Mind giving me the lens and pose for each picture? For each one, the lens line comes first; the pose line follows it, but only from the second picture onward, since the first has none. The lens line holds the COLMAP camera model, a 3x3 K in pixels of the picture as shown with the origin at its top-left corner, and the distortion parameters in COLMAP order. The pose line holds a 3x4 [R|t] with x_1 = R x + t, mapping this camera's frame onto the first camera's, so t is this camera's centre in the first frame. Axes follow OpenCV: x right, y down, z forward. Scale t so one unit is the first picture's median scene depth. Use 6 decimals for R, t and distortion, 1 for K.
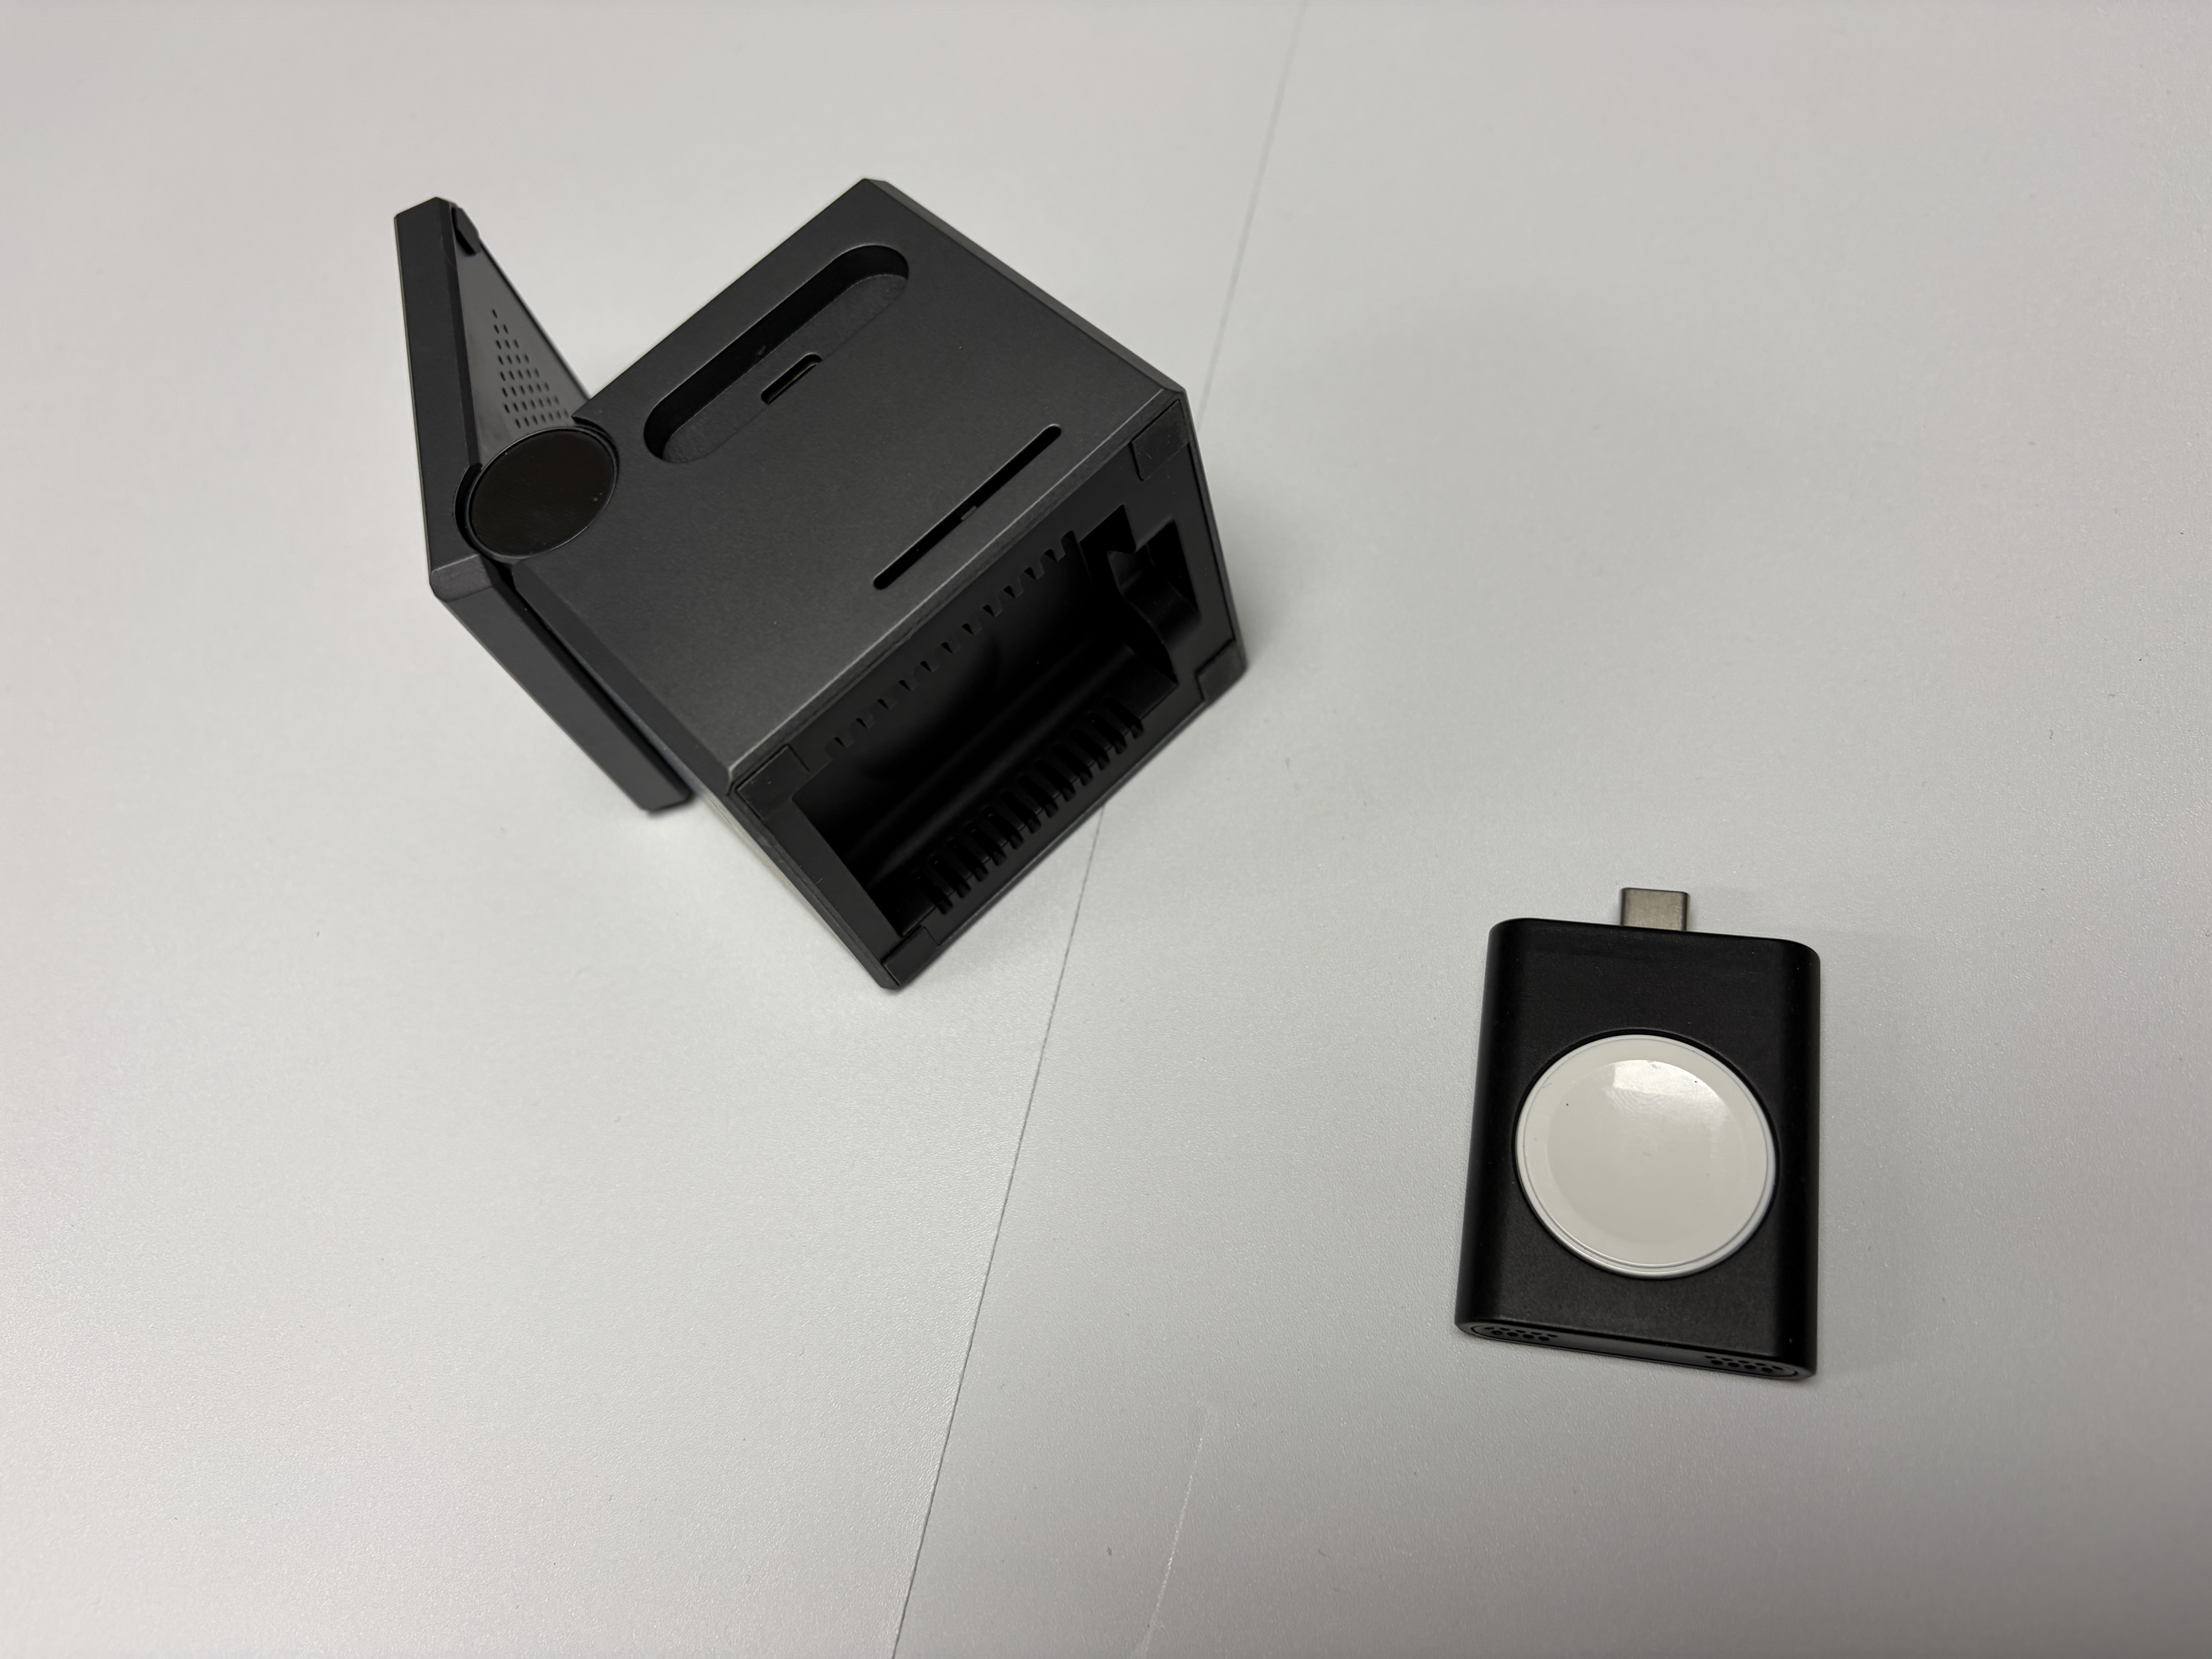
lens RADIAL K [[1679.2, 0, 1195.4], [0, 1679.2, 833.3], [0, 0, 1]] dist [0.077315, -0.236122]
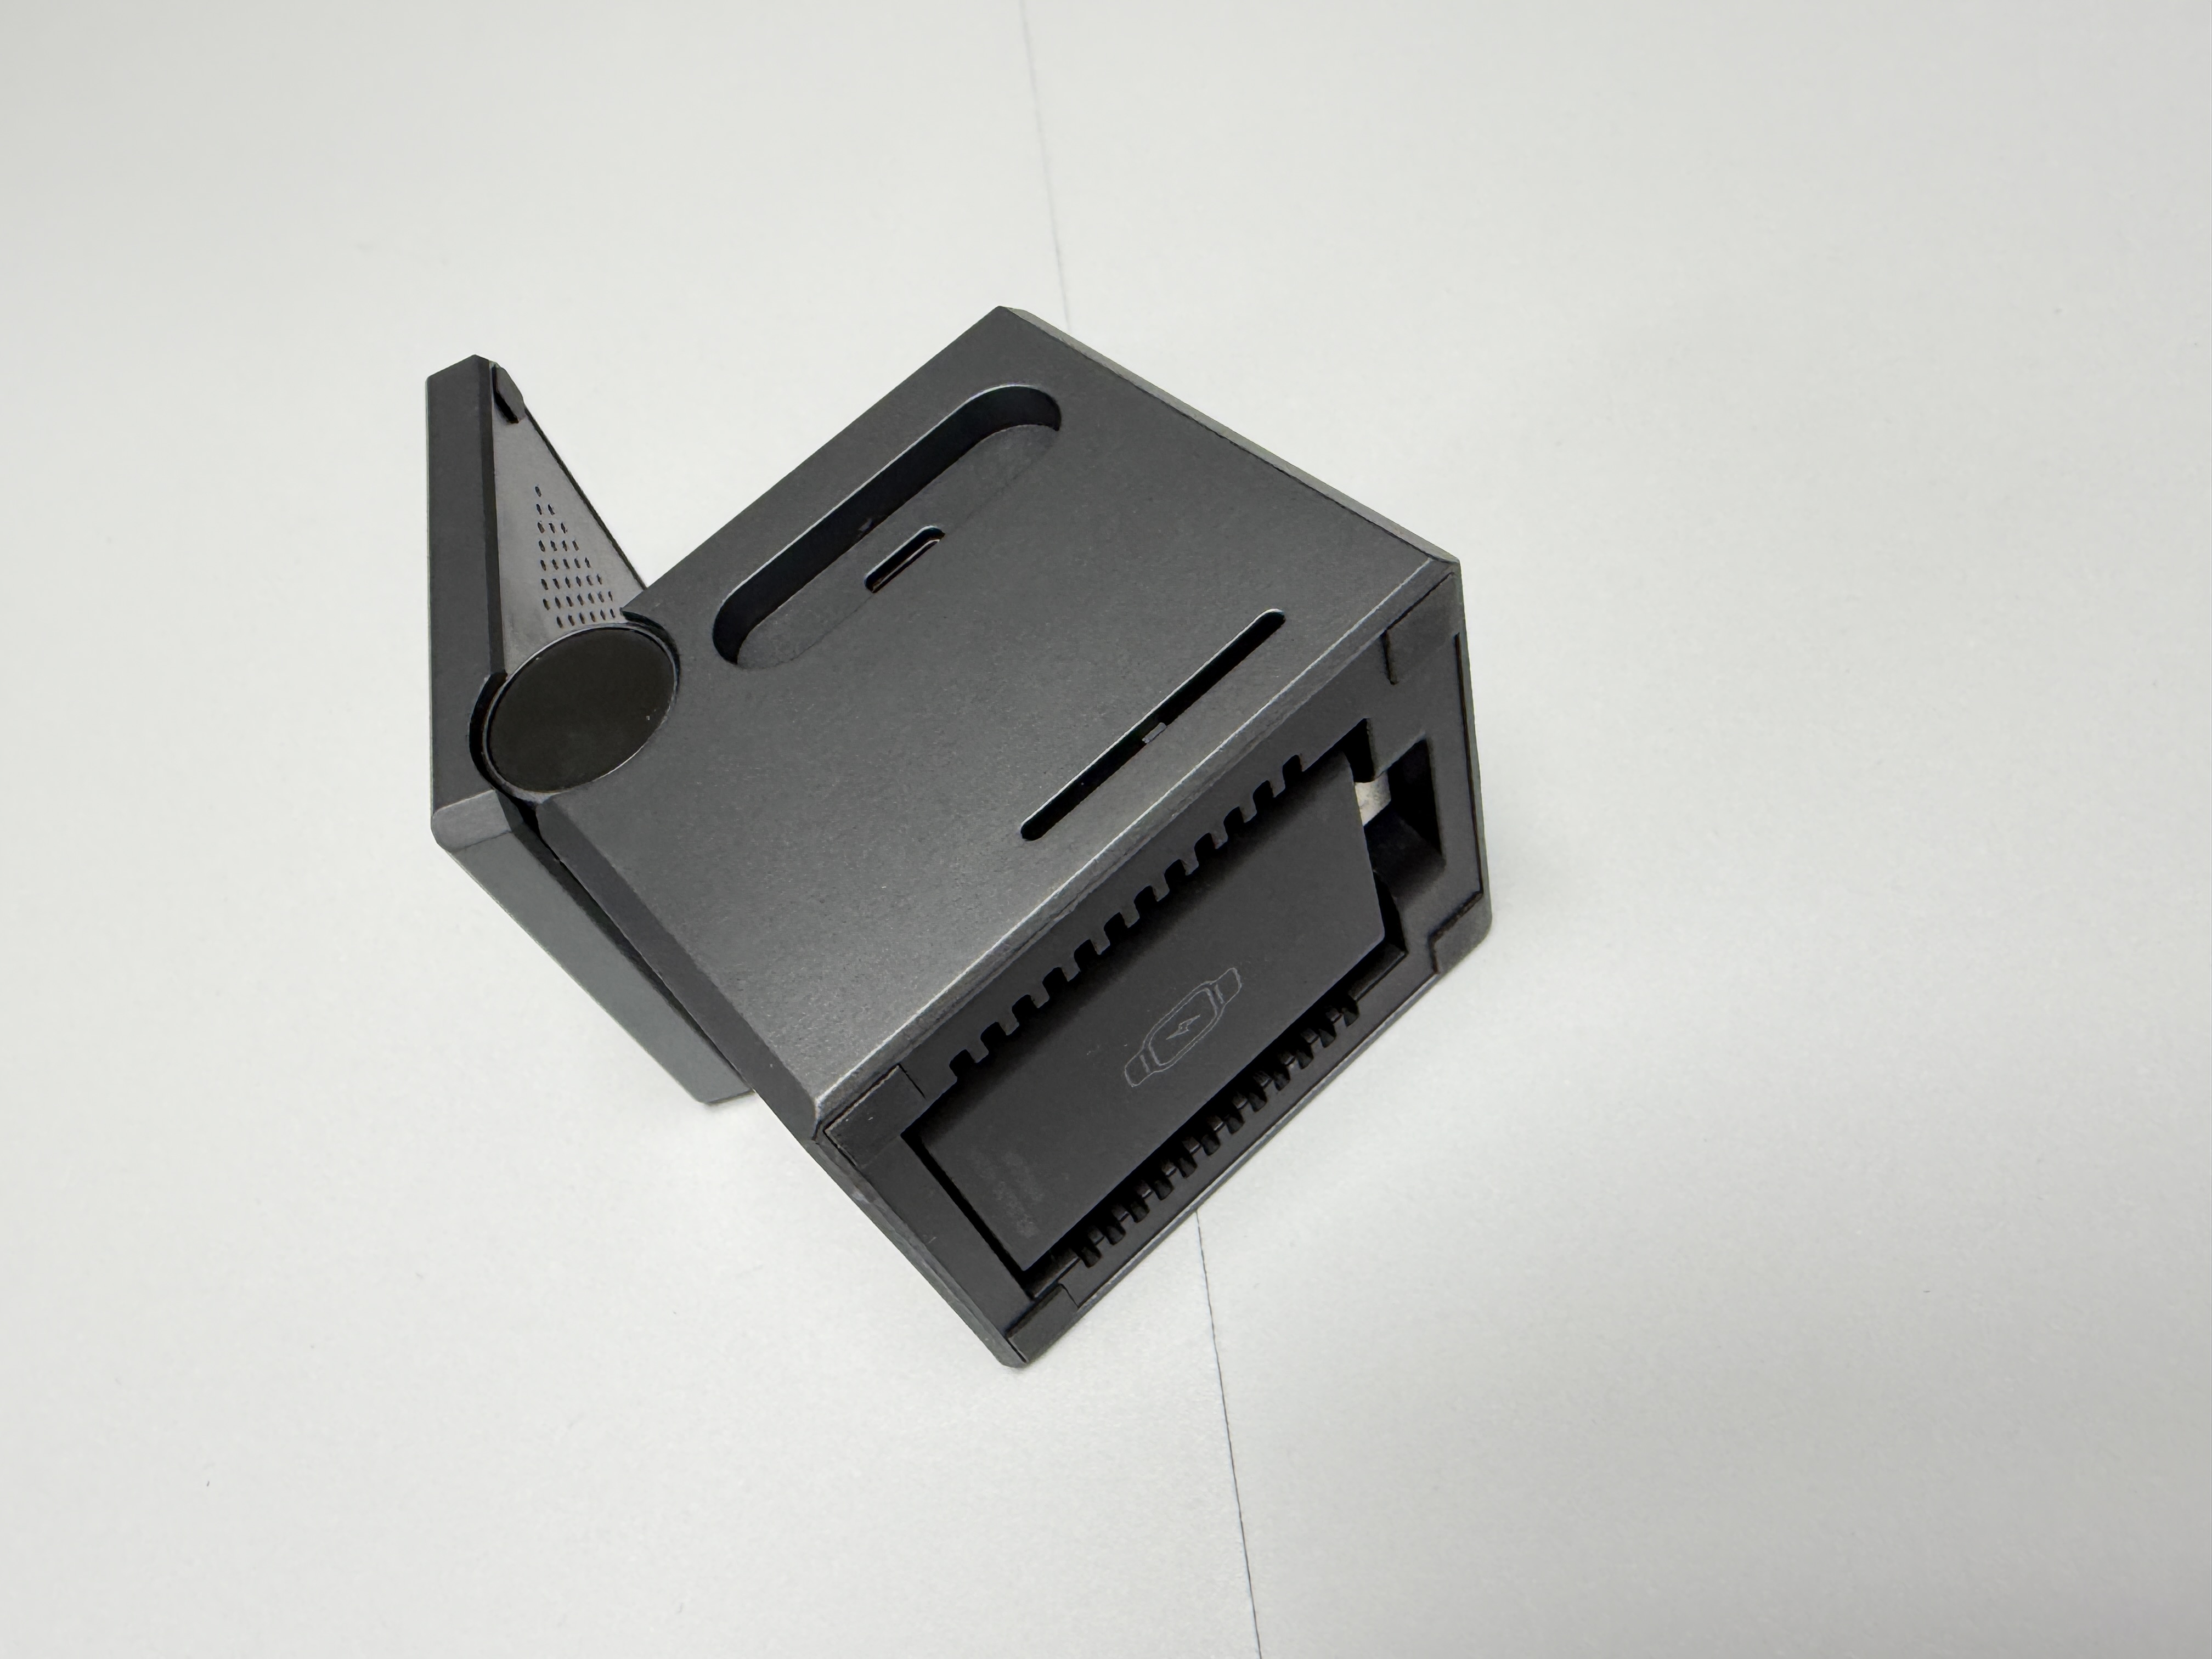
lens RADIAL K [[1683.2, 0, 1106.0], [0, 1683.2, 829.5], [0, 0, 1]] dist [-0.003435, -0.001499]
pose [[0.996758, -0.004013, -0.080355, -0.087935], [-0.005476, 0.993056, -0.117519, -0.058836], [0.080268, 0.117578, 0.989814, 0.268788]]
